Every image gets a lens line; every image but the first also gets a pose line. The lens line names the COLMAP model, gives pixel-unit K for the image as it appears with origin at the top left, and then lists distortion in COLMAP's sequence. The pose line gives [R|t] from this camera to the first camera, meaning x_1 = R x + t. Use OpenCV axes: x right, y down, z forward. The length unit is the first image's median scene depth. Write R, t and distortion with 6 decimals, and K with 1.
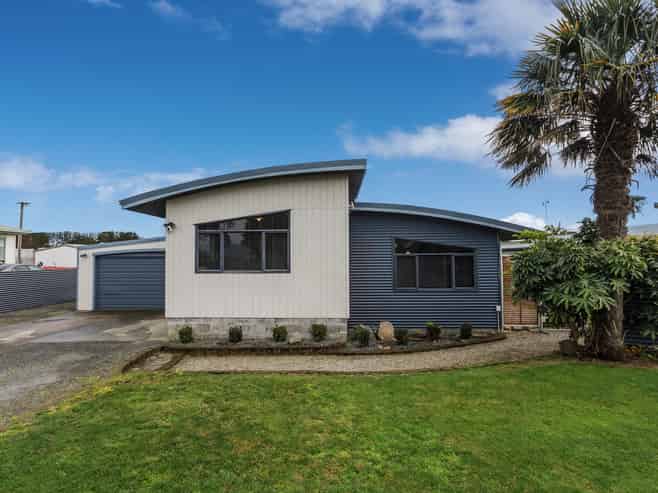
lens RADIAL K [[358.2, 0, 329.0], [0, 358.2, 246.5], [0, 0, 1]] dist [-0.000087, -0.000233]
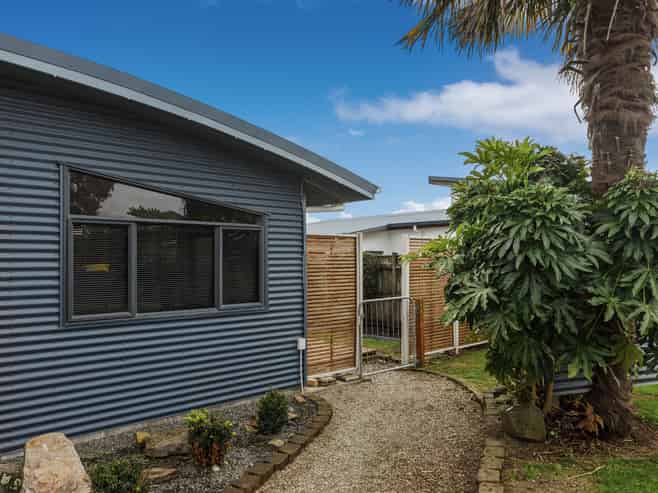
lens RADIAL K [[505.1, 0, 329.0], [0, 505.1, 246.5], [0, 0, 1]] dist [-0.004765, -0.003969]
pose [[0.709791, 0.023151, 0.704032, 0.031322], [-0.018715, 0.999727, -0.014007, 0.062200], [-0.704164, -0.003234, 0.710030, 0.588851]]
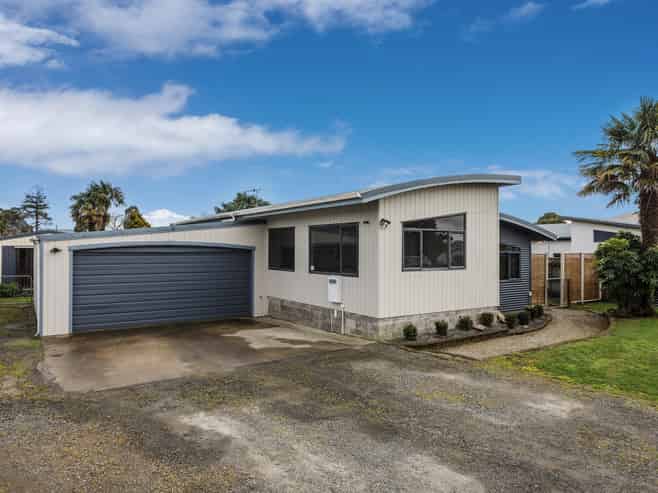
lens RADIAL K [[460.8, 0, 329.0], [0, 460.8, 246.5], [0, 0, 1]] dist [-0.000117, 0.001260]
pose [[0.815082, 0.008972, 0.579276, -1.280132], [-0.023716, 0.999559, 0.017890, -0.013045], [-0.578860, -0.028320, 0.814935, 0.075055]]
